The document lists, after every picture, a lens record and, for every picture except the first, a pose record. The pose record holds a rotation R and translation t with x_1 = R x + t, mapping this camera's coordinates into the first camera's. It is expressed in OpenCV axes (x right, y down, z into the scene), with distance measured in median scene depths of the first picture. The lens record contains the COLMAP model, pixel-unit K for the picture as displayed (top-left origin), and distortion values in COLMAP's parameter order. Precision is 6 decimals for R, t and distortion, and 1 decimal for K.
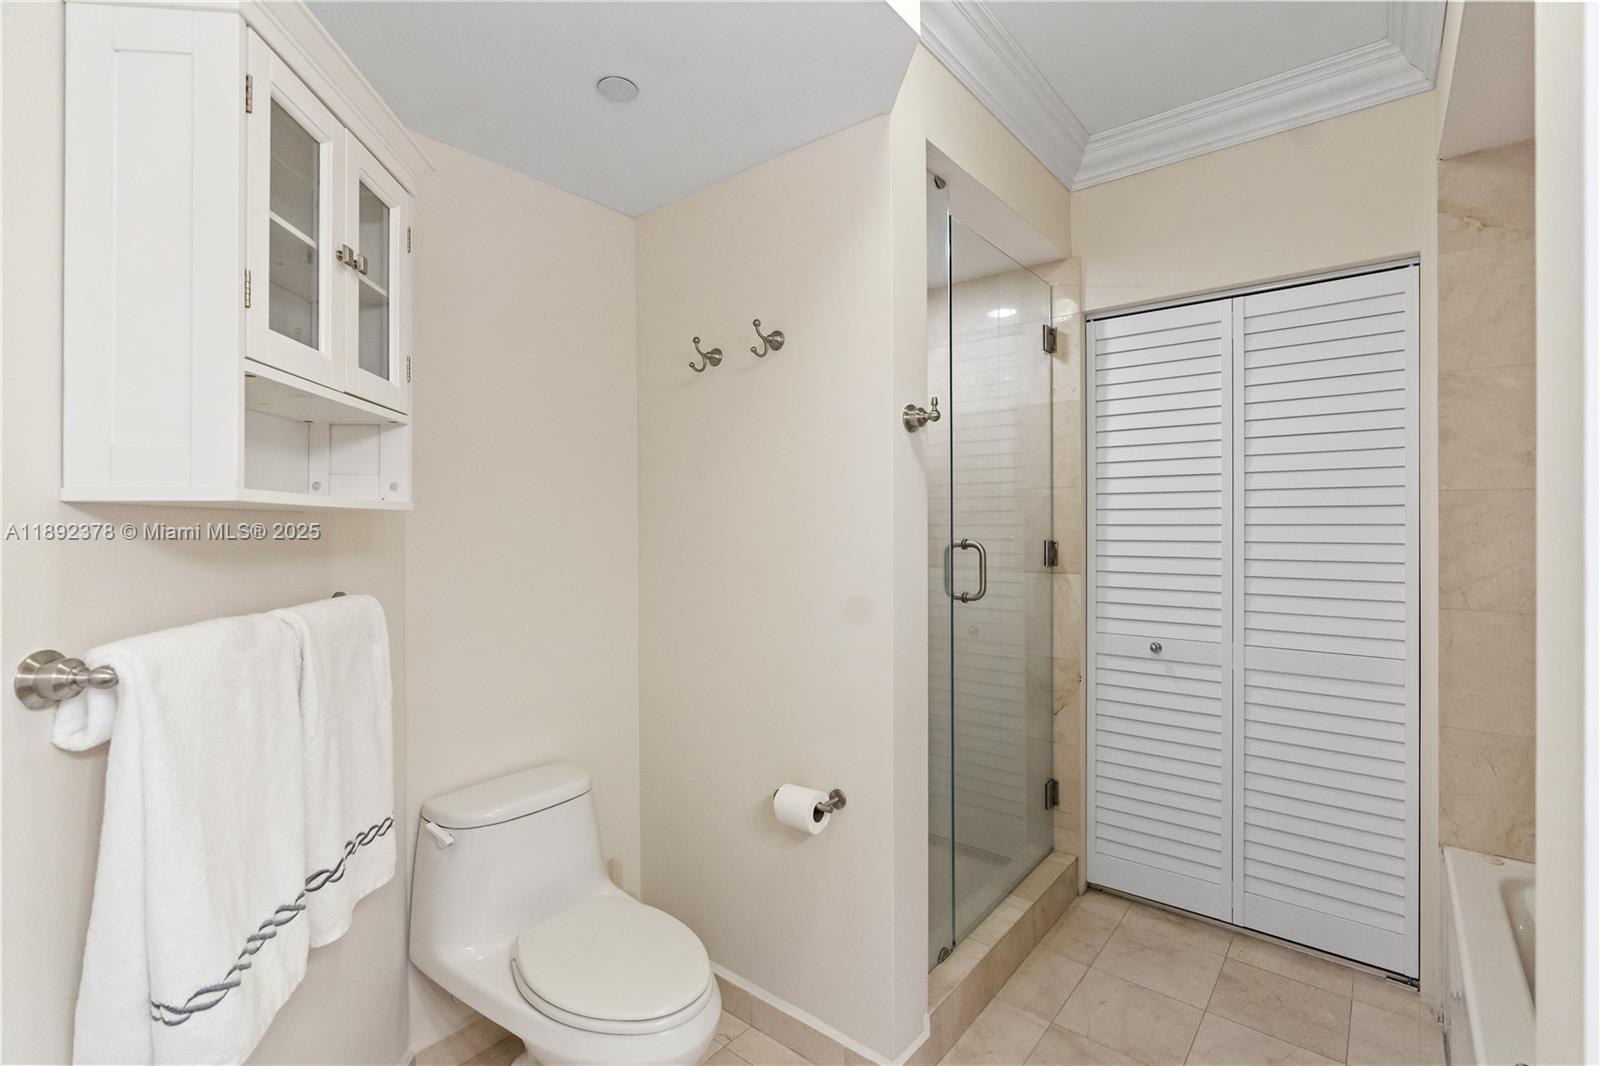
lens RADIAL K [[722.3, 0, 800.6], [0, 722.3, 526.6], [0, 0, 1]] dist [-0.008478, 0.000759]
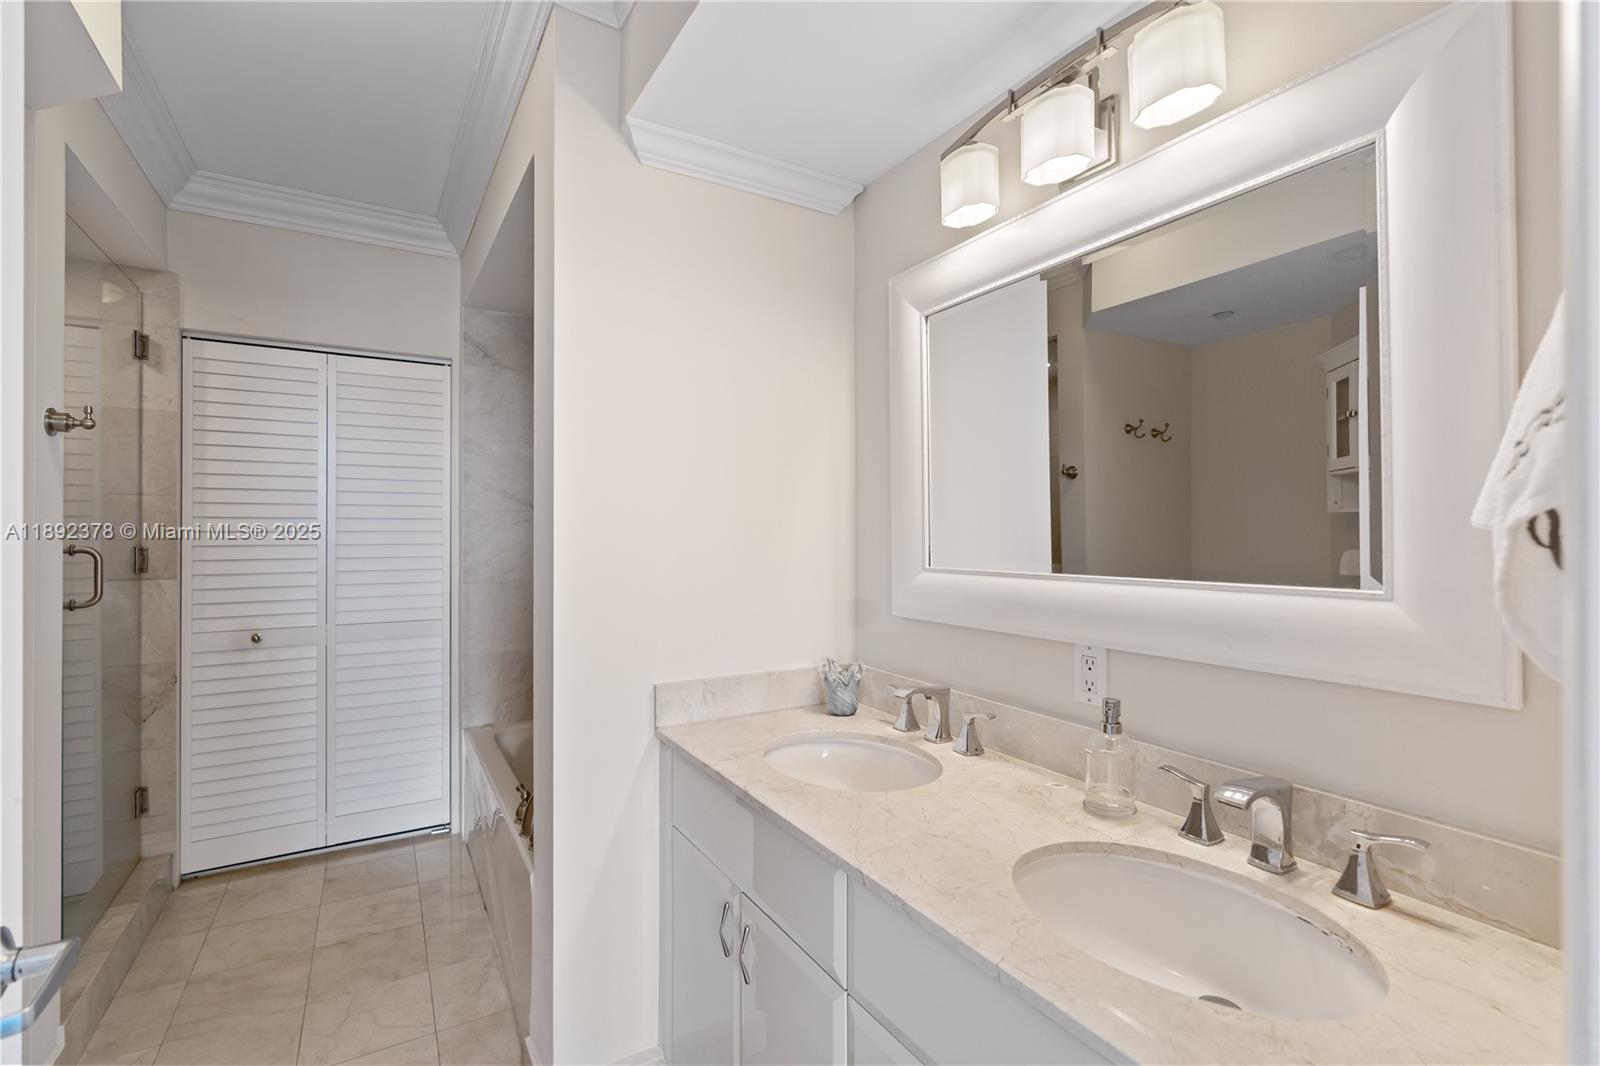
lens RADIAL K [[722.3, 0, 800.6], [0, 722.3, 526.6], [0, 0, 1]] dist [-0.008478, 0.000759]
pose [[0.342370, 0.009277, 0.939520, -0.274349], [0.003745, 0.999930, -0.011238, 0.005622], [-0.939558, 0.007366, 0.342311, -0.198957]]
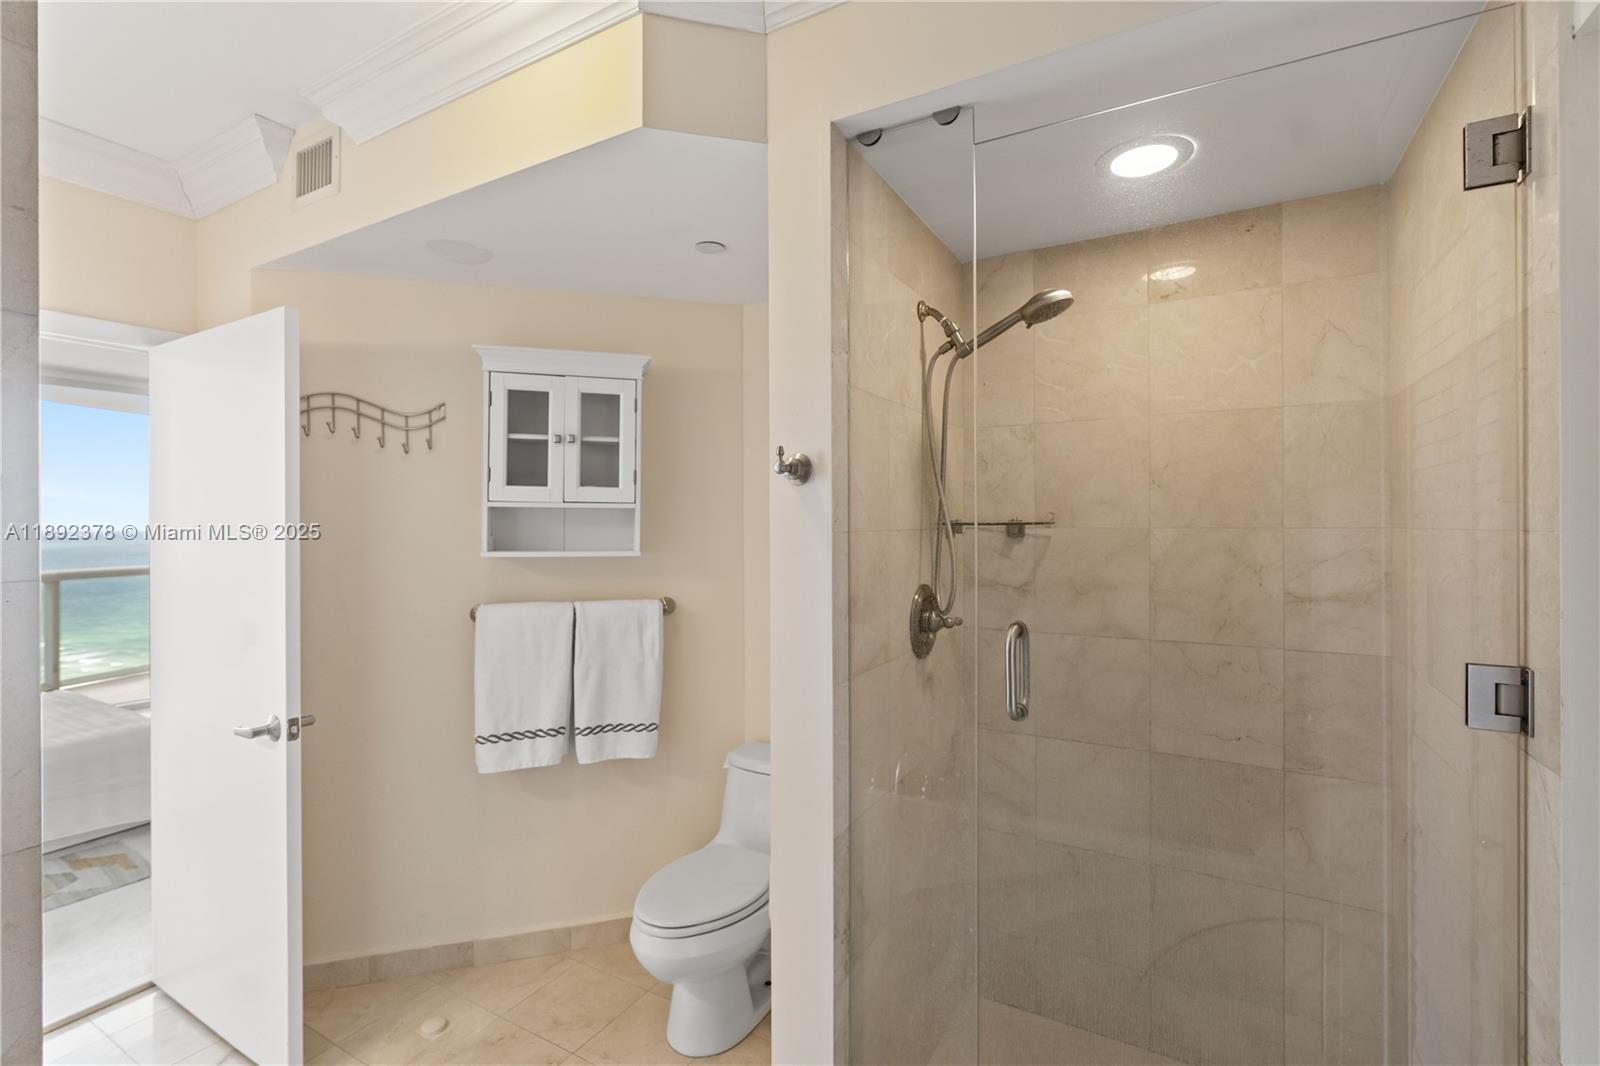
lens RADIAL K [[722.3, 0, 800.6], [0, 722.3, 526.6], [0, 0, 1]] dist [-0.008478, 0.000759]
pose [[0.177731, 0.002477, -0.984076, 0.668522], [-0.007855, 0.999969, 0.001098, -0.053522], [0.984048, 0.007535, 0.177745, 0.562537]]
